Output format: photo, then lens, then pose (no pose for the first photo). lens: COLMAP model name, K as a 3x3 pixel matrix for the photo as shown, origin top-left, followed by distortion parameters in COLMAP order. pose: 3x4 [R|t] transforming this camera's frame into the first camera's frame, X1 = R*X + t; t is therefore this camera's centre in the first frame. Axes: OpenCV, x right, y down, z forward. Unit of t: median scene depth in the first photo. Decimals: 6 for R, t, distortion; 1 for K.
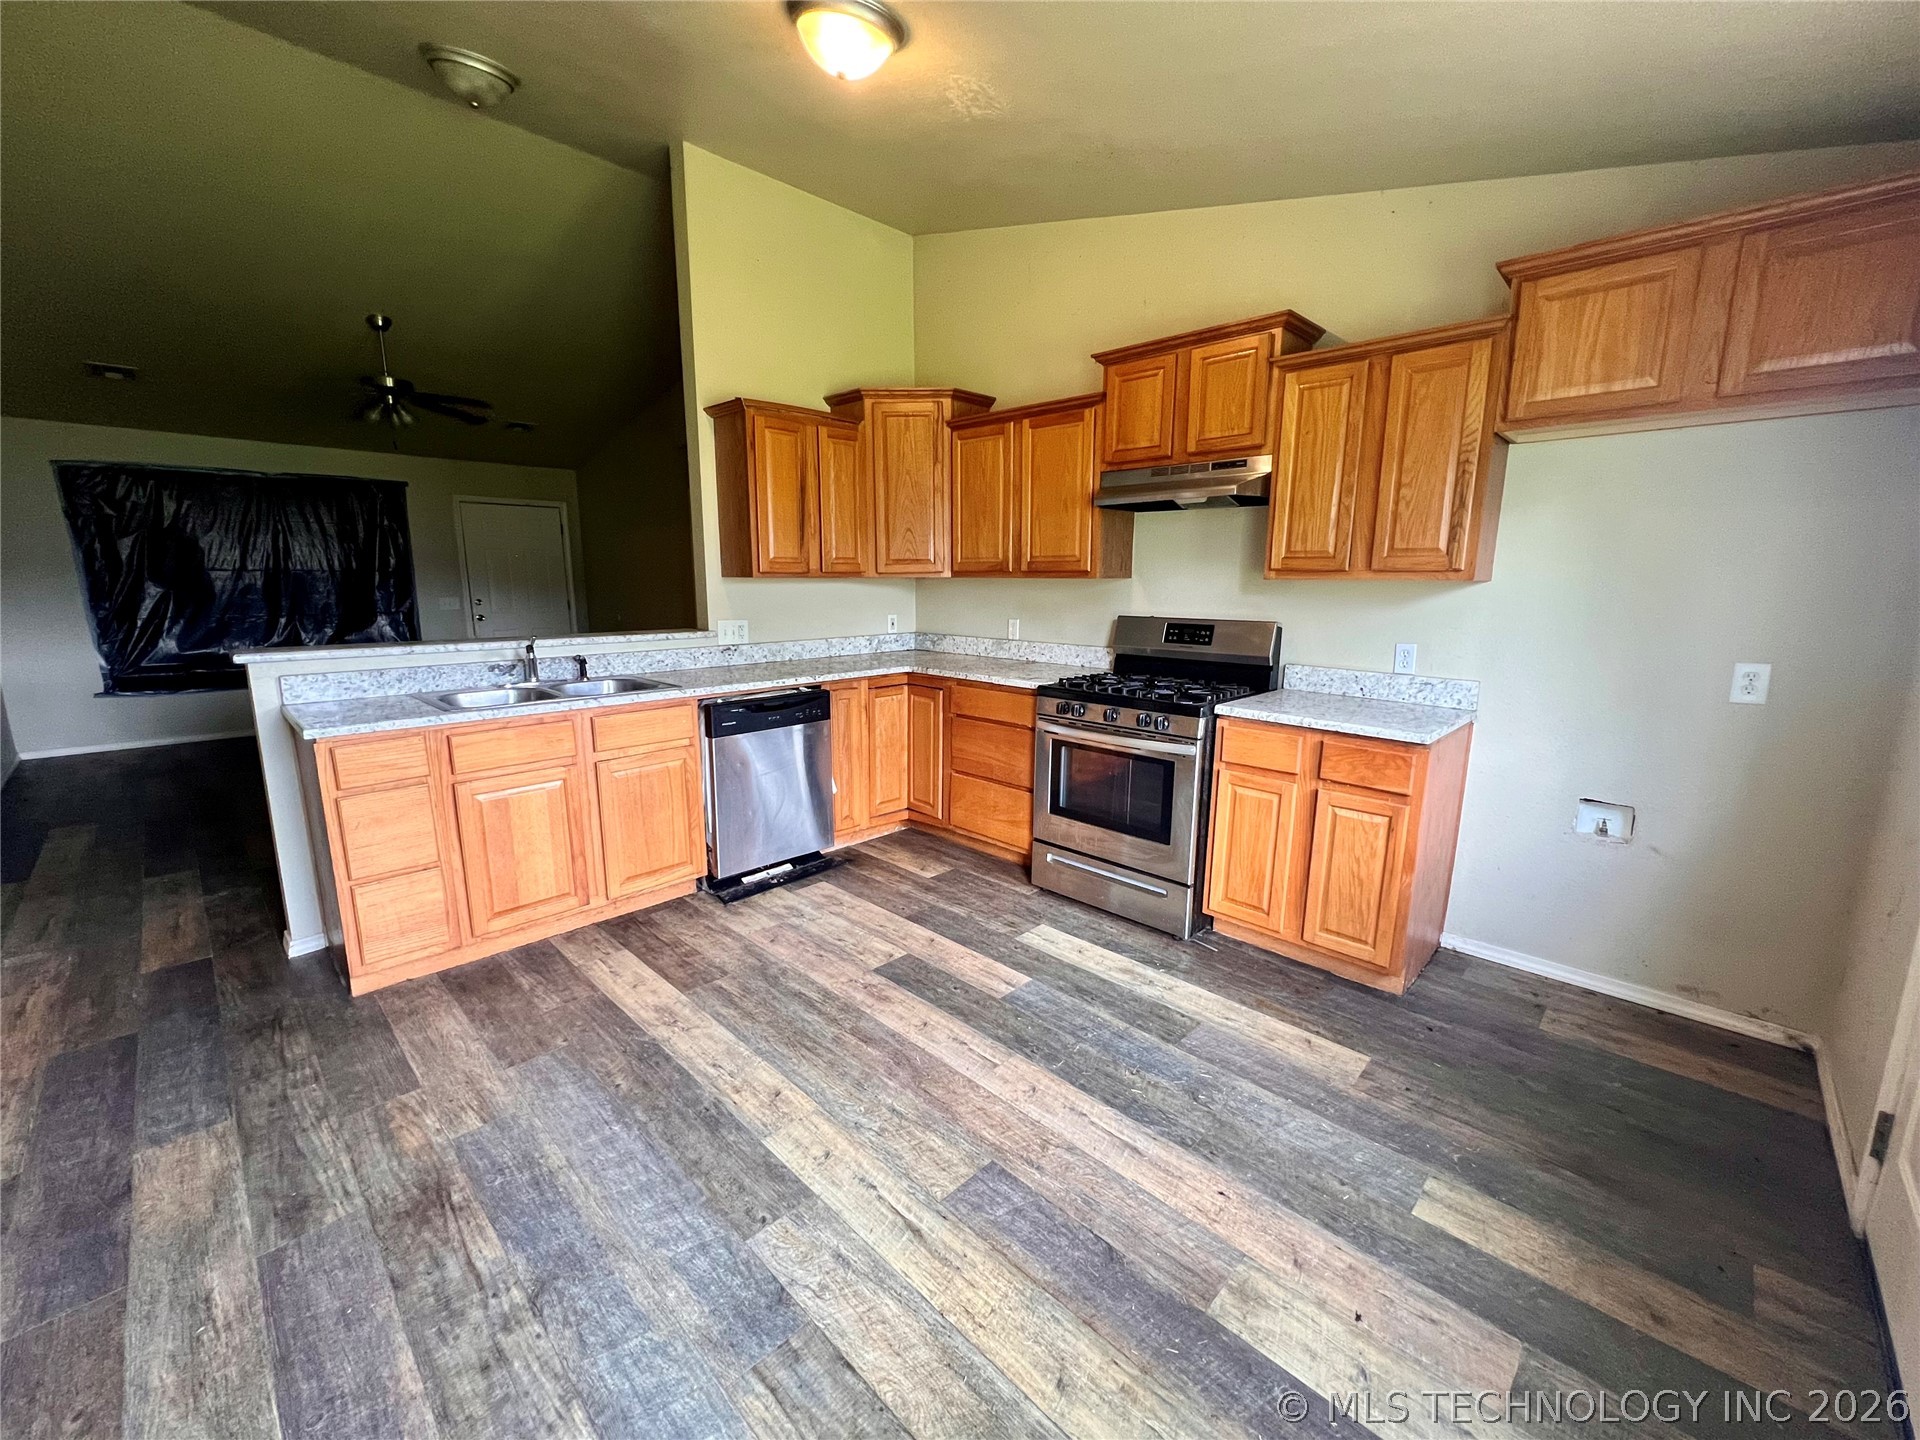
lens RADIAL K [[772.2, 0, 960.0], [0, 772.2, 720.0], [0, 0, 1]] dist [-0.001062, -0.000489]
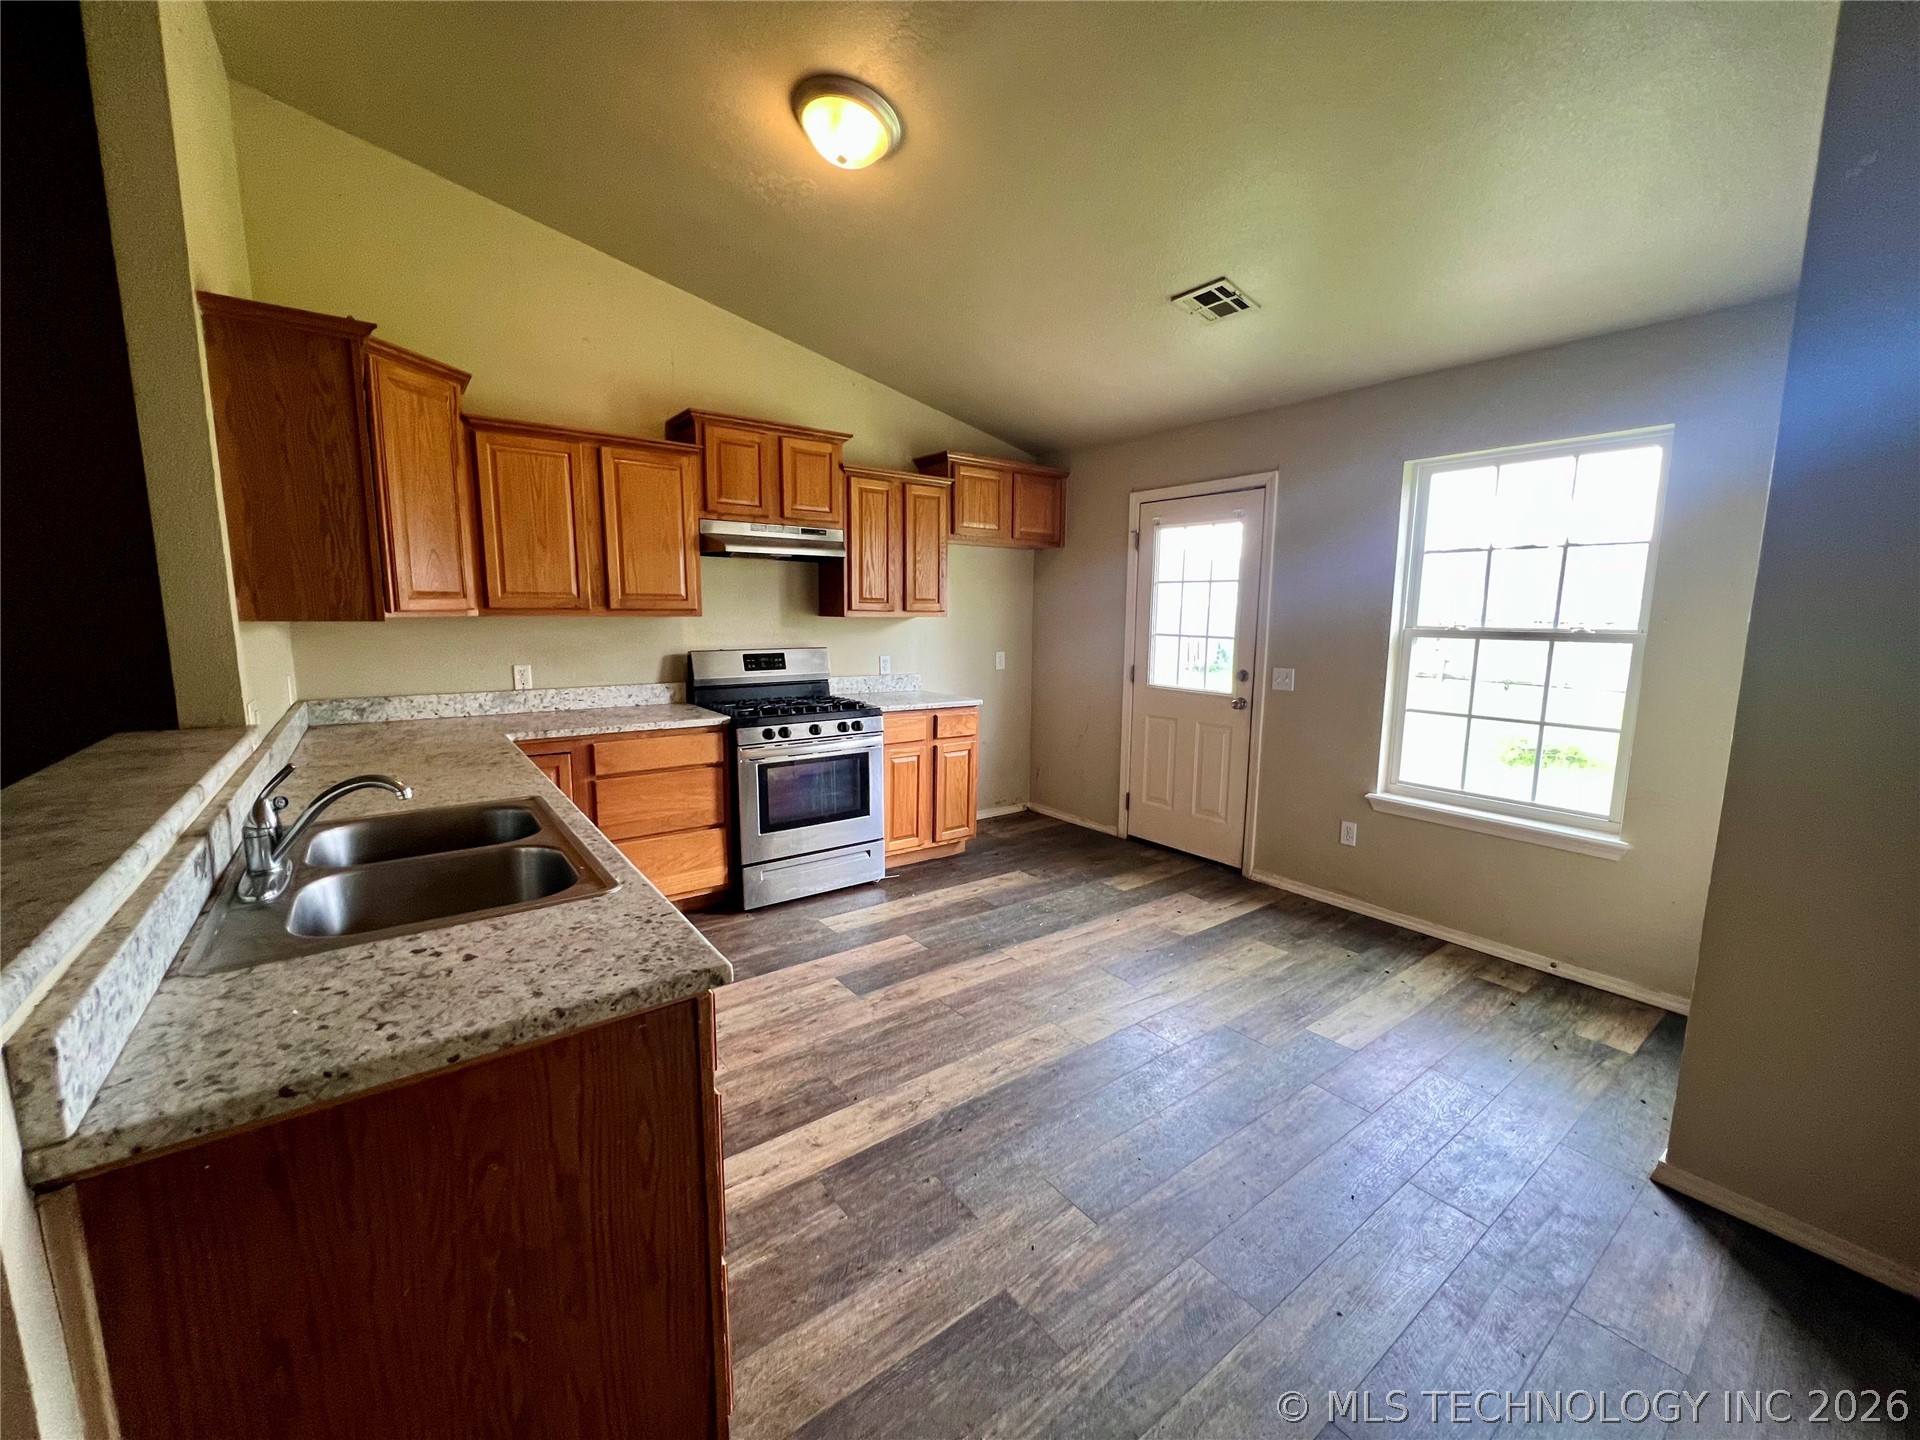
lens RADIAL K [[772.2, 0, 960.0], [0, 772.2, 720.0], [0, 0, 1]] dist [-0.001062, -0.000489]
pose [[0.147265, -0.141926, 0.978862, -1.133661], [0.172423, 0.978182, 0.115887, -0.145446], [-0.973952, 0.151713, 0.168523, 0.679619]]
